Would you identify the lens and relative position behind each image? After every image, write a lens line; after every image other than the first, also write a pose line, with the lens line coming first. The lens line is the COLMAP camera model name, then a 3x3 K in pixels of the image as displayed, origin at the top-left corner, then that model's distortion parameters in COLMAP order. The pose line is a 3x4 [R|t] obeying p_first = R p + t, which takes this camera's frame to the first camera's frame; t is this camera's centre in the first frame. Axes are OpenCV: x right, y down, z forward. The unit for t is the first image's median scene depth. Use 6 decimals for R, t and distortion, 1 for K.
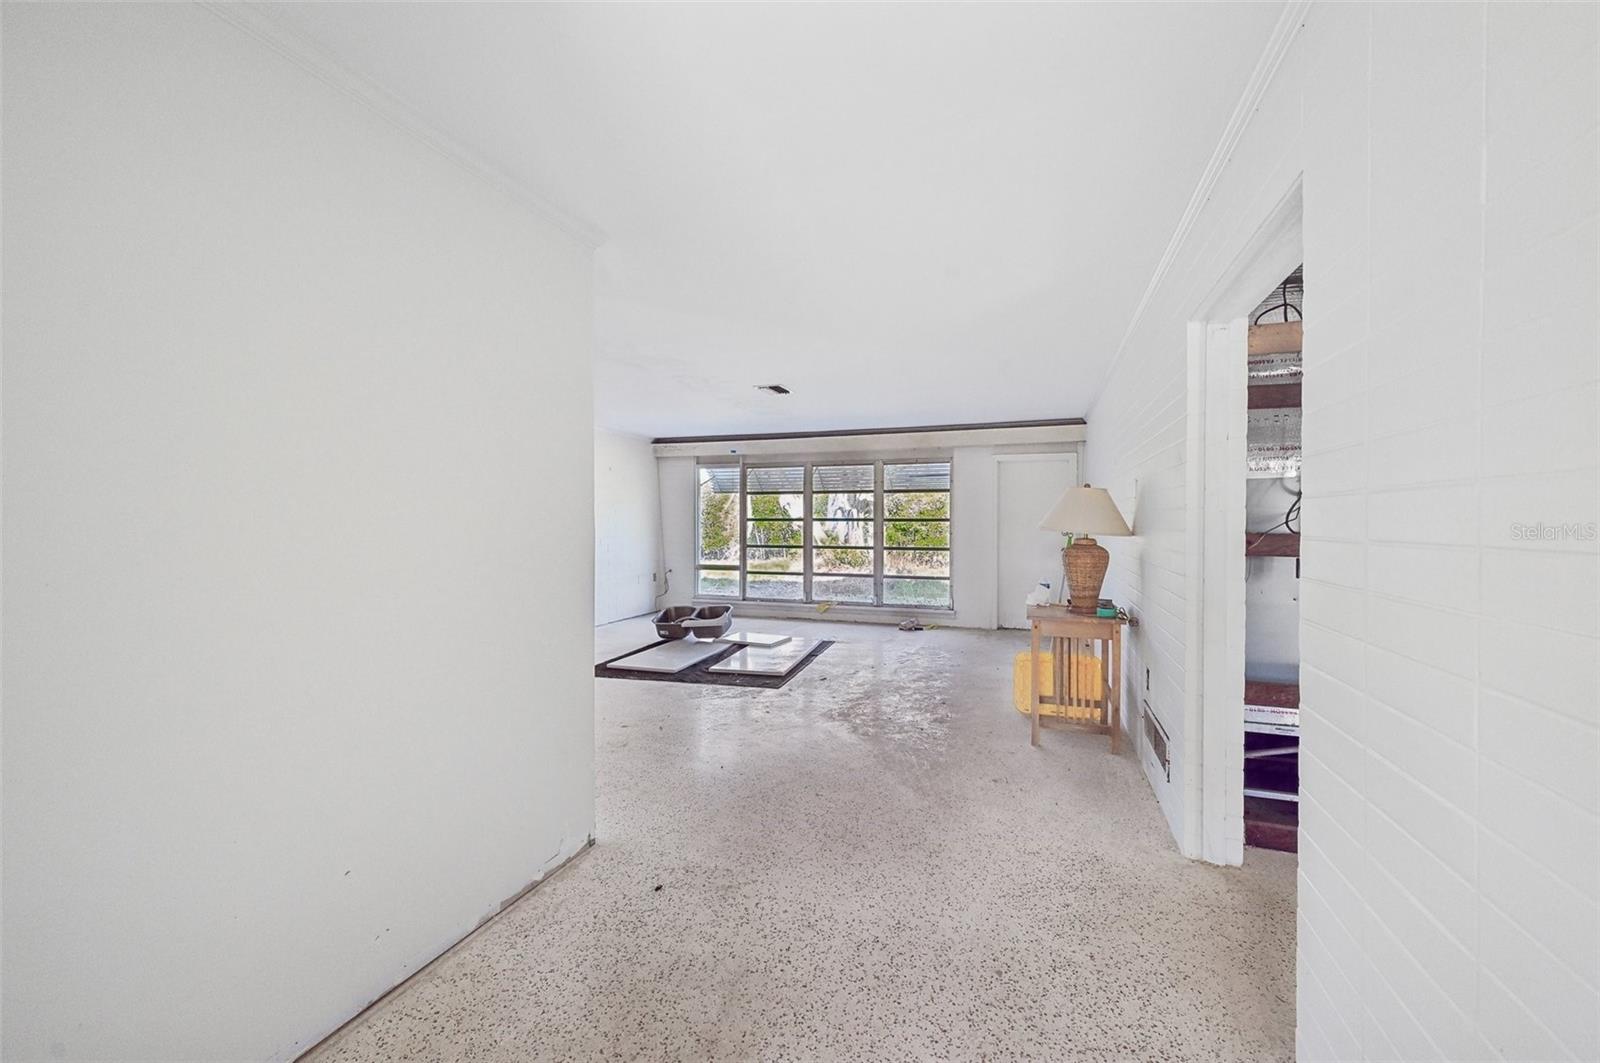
lens RADIAL K [[653.5, 0, 805.4], [0, 653.5, 521.9], [0, 0, 1]] dist [-0.001066, 0.000302]
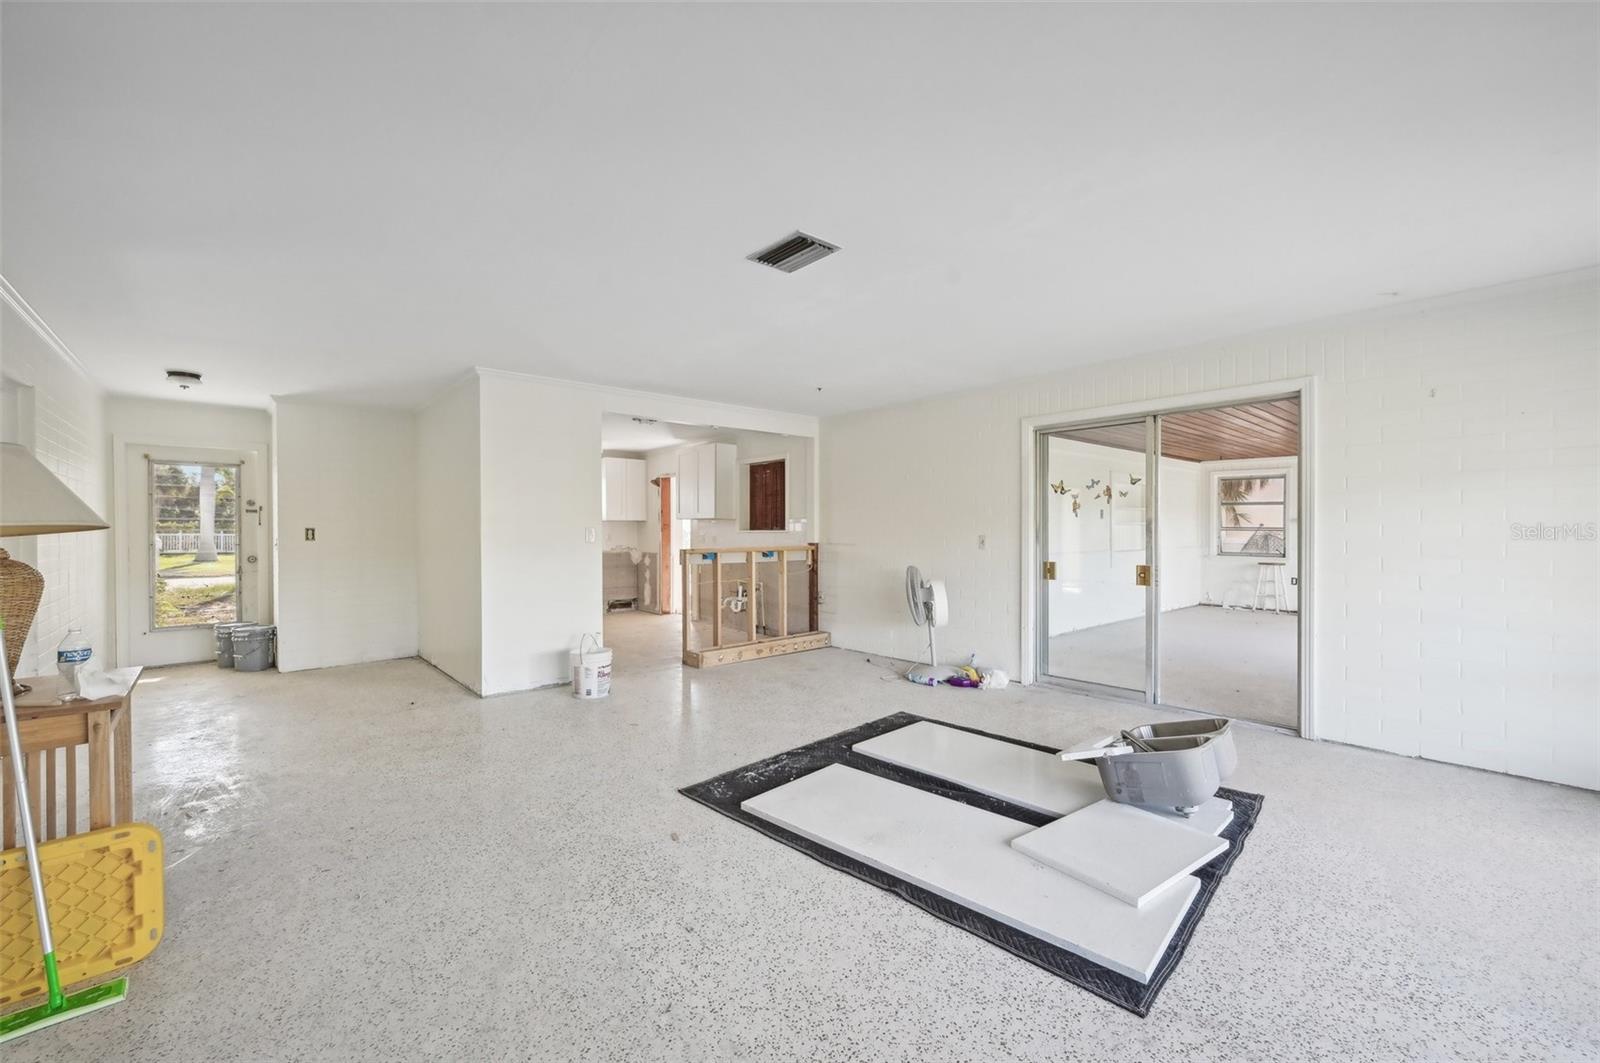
lens RADIAL K [[653.5, 0, 809.7], [0, 653.5, 532.2], [0, 0, 1]] dist [-0.001066, 0.000302]
pose [[-0.493956, 0.007113, -0.869458, 0.293839], [0.003741, 0.999975, 0.006056, 0.005431], [0.869479, -0.000261, -0.493970, 0.967446]]
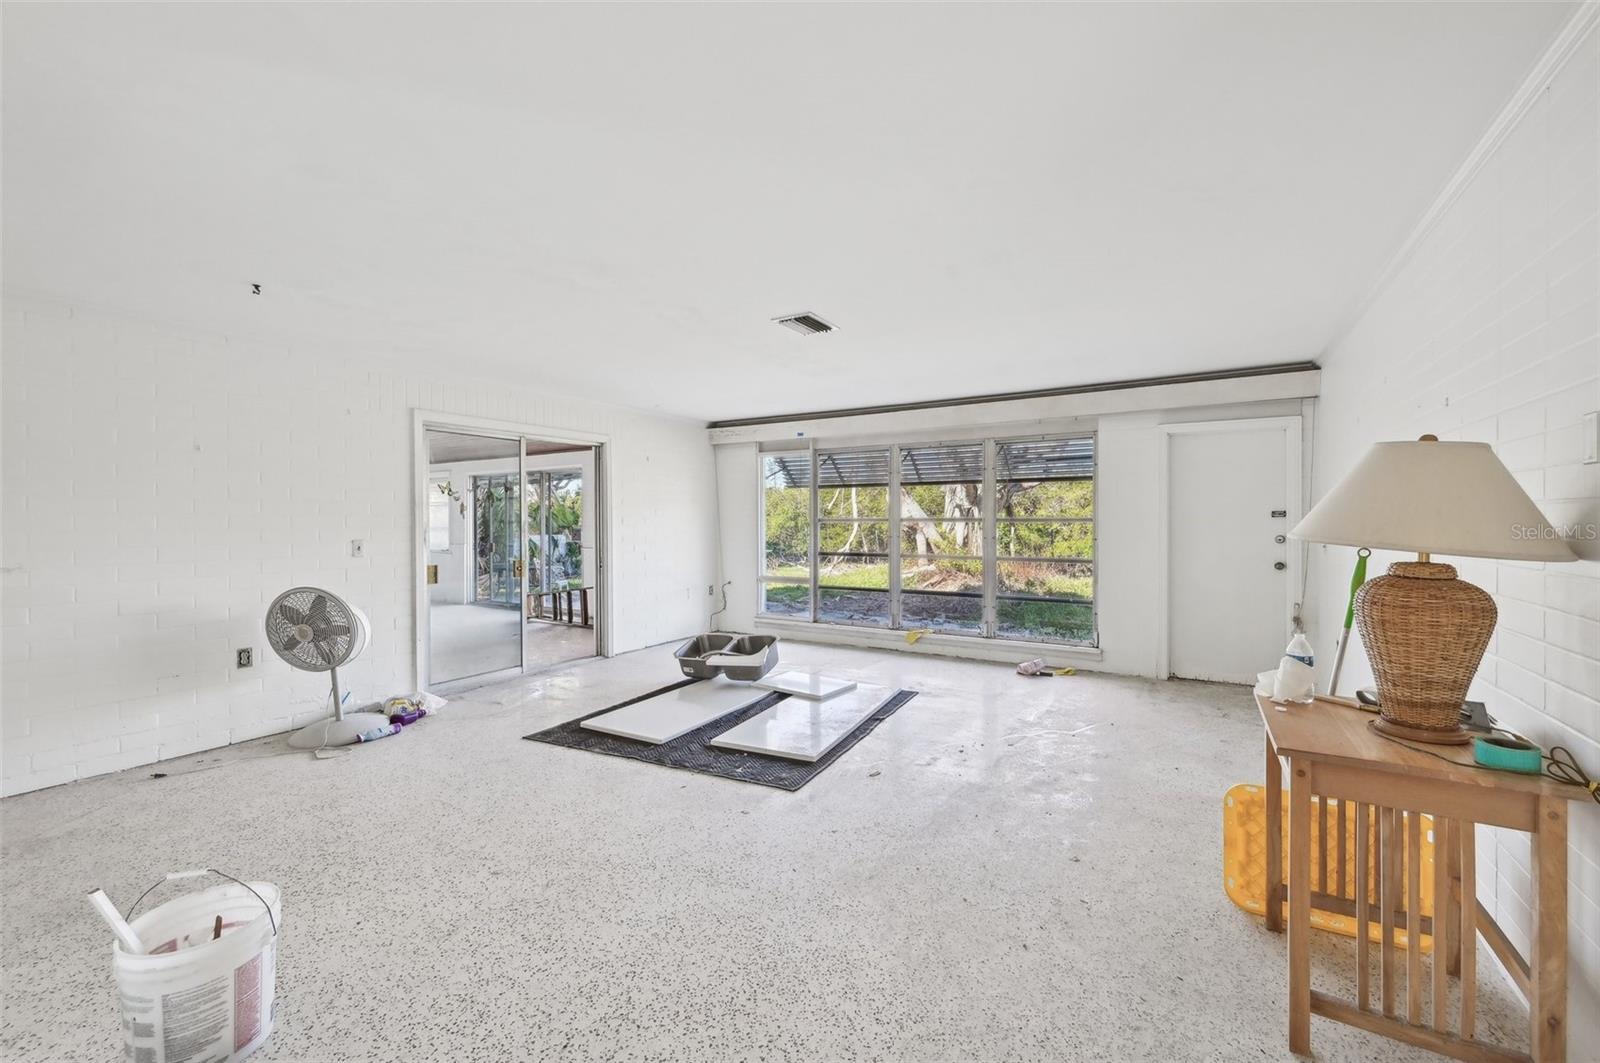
lens RADIAL K [[653.5, 0, 802.1], [0, 653.5, 520.7], [0, 0, 1]] dist [-0.001066, 0.000302]
pose [[0.978633, -0.003284, -0.205587, 0.064892], [0.002903, 0.999993, -0.002156, -0.001490], [0.205593, 0.001513, 0.978636, 0.270753]]
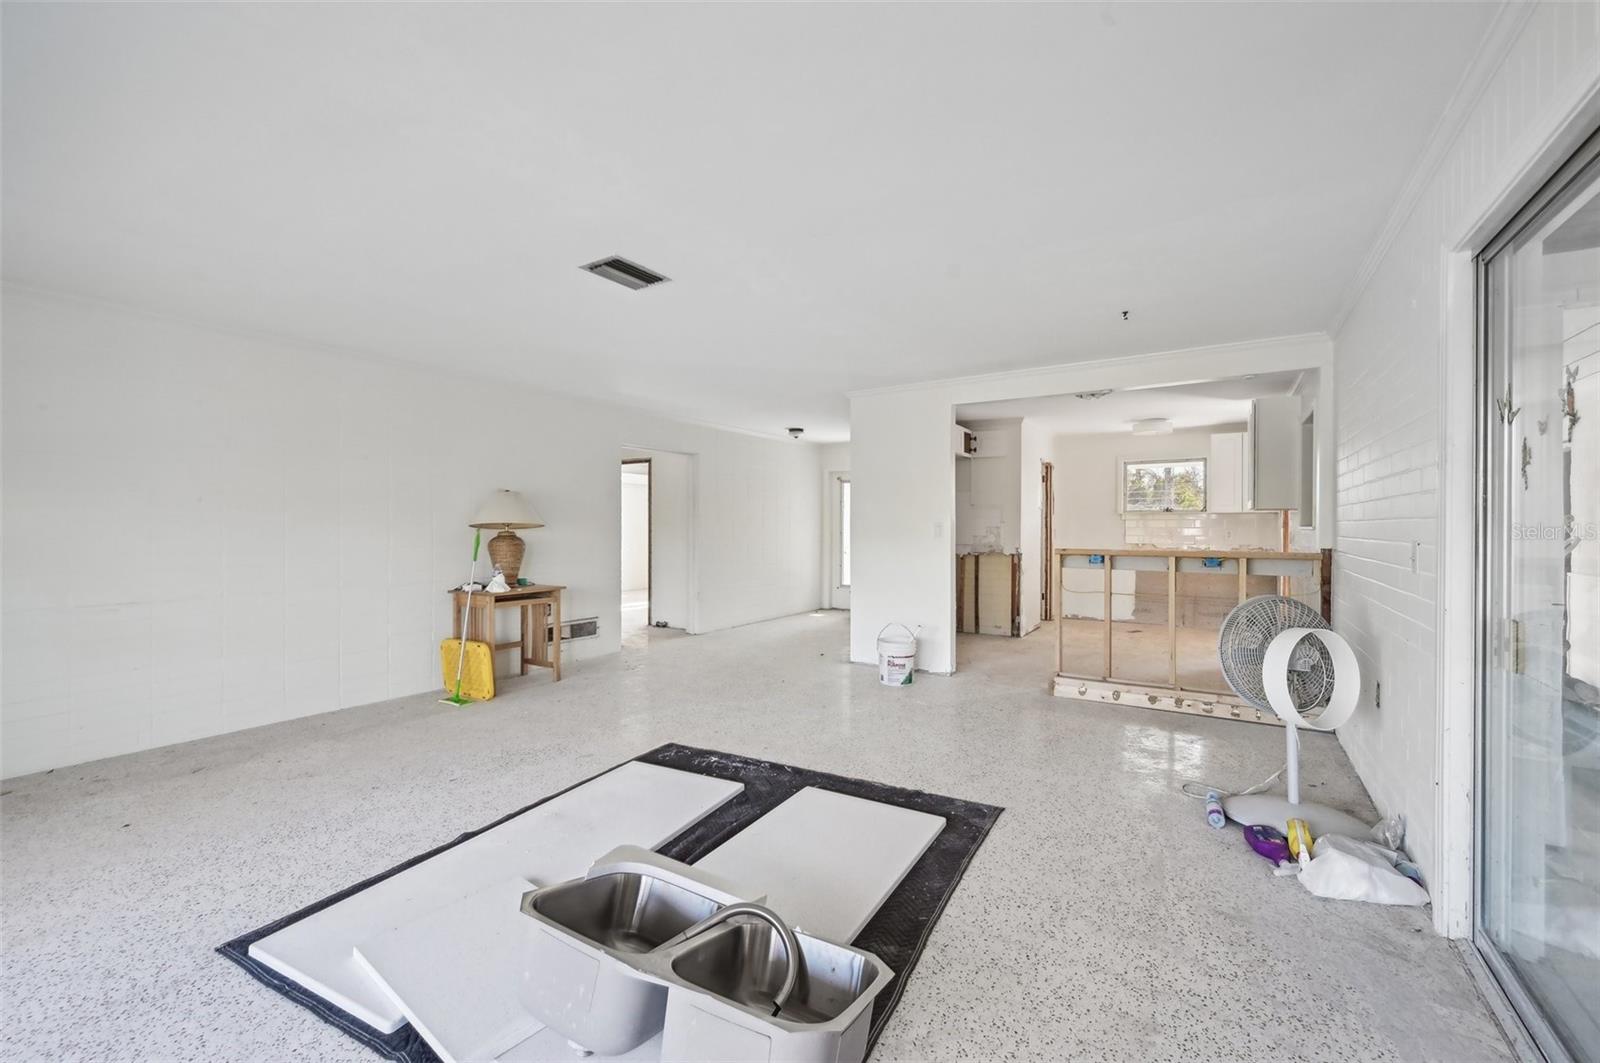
lens RADIAL K [[653.5, 0, 792.9], [0, 653.5, 526.7], [0, 0, 1]] dist [-0.001066, 0.000302]
pose [[-0.969063, 0.000837, 0.246811, -0.243167], [0.001740, 0.999993, 0.003441, 0.005361], [-0.246807, 0.003764, -0.969057, 1.150513]]
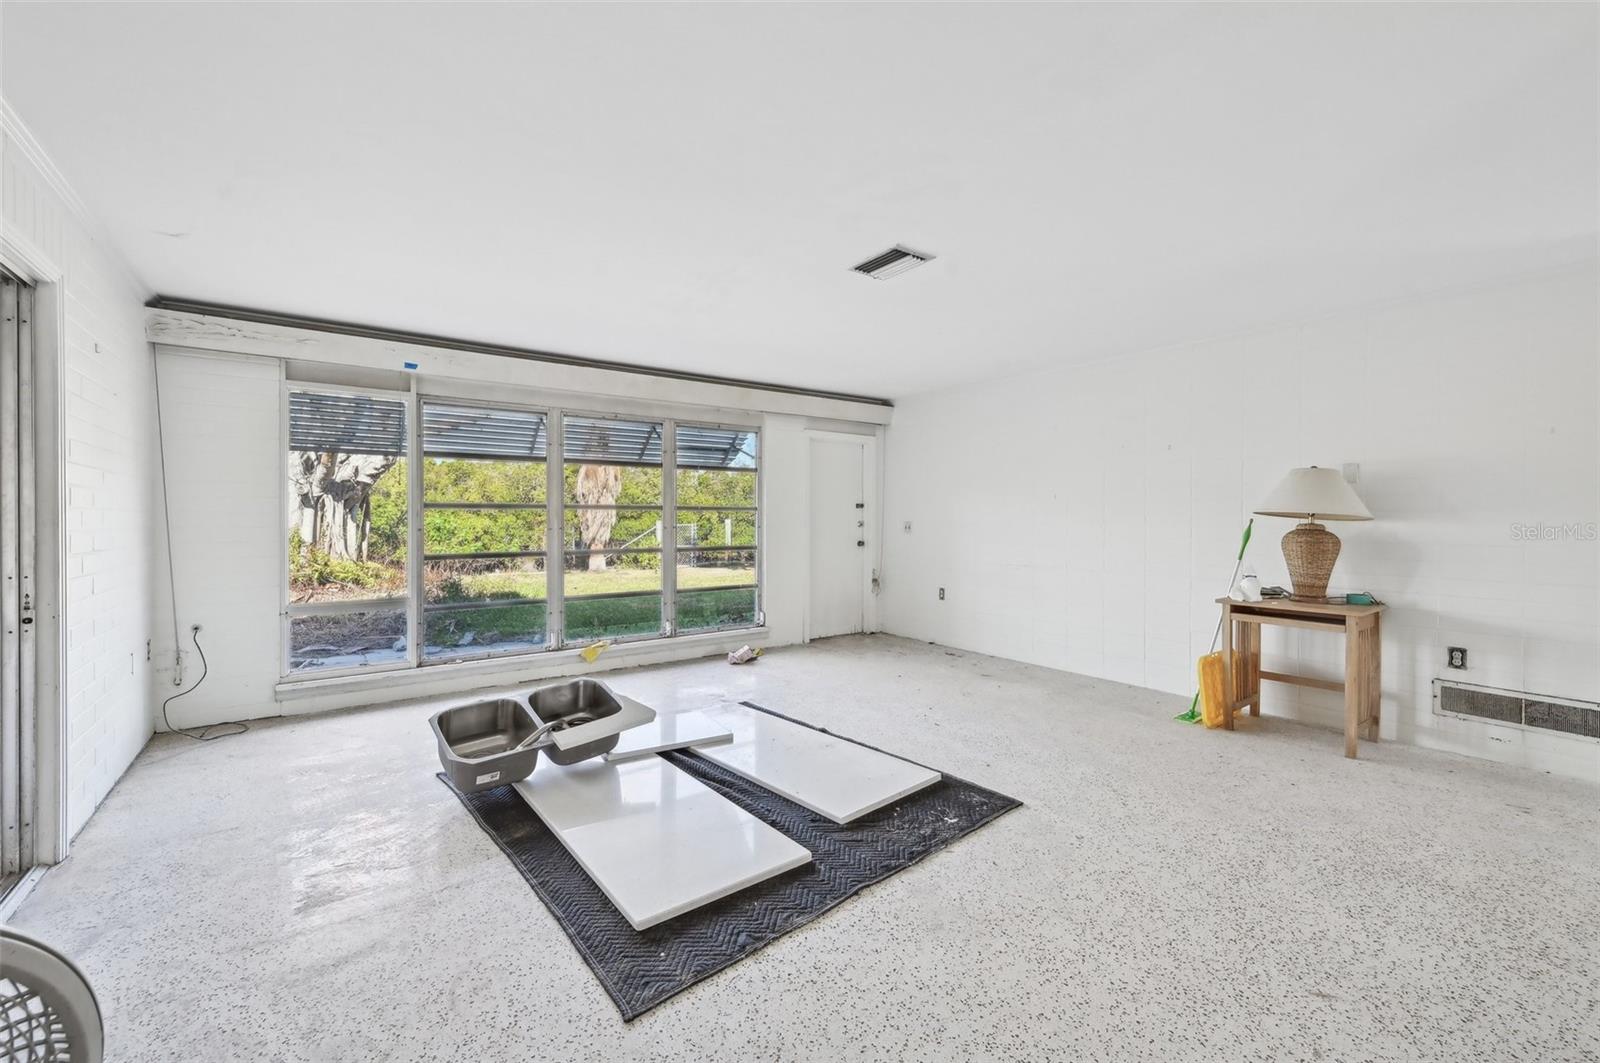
lens RADIAL K [[653.5, 0, 799.7], [0, 653.5, 519.8], [0, 0, 1]] dist [-0.001066, 0.000302]
pose [[0.571392, -0.004307, 0.820666, -0.411767], [0.002069, 0.999991, 0.003807, 0.007675], [-0.820675, -0.000477, 0.571395, 0.576390]]
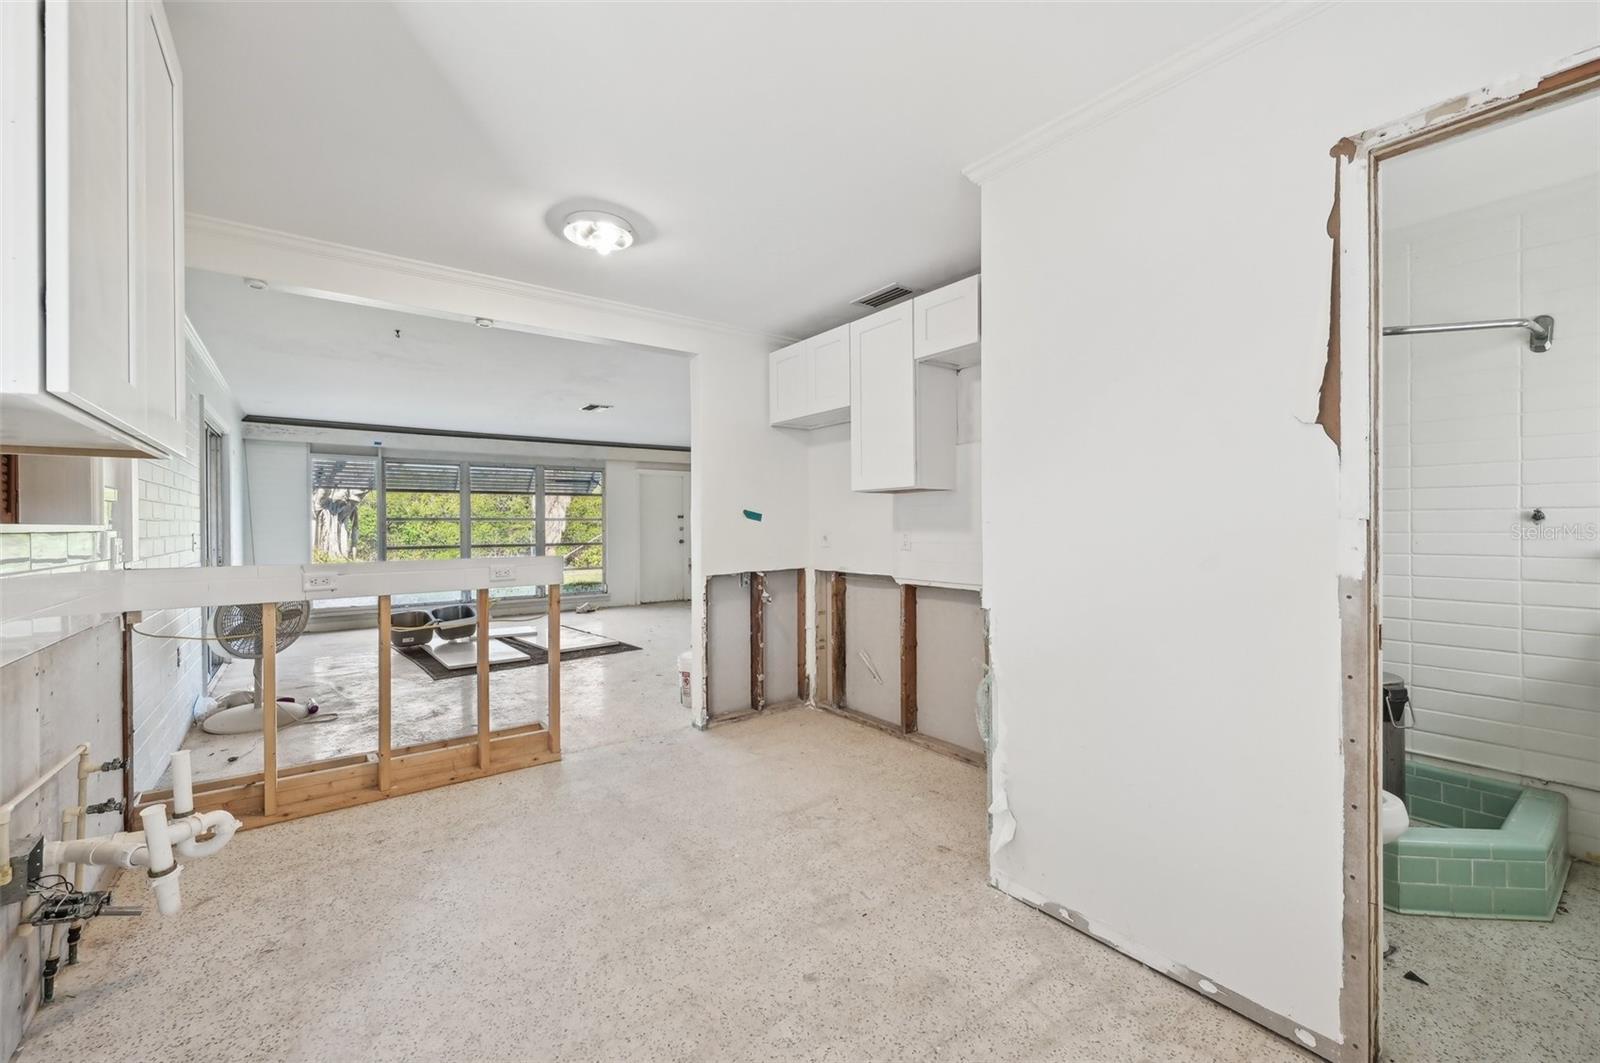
lens RADIAL K [[653.5, 0, 804.3], [0, 653.5, 532.5], [0, 0, 1]] dist [-0.001066, 0.000302]
pose [[0.558880, -0.014362, 0.829124, -0.631000], [0.006990, 0.999896, 0.012609, 0.009284], [-0.829219, -0.001251, 0.558922, 0.012396]]
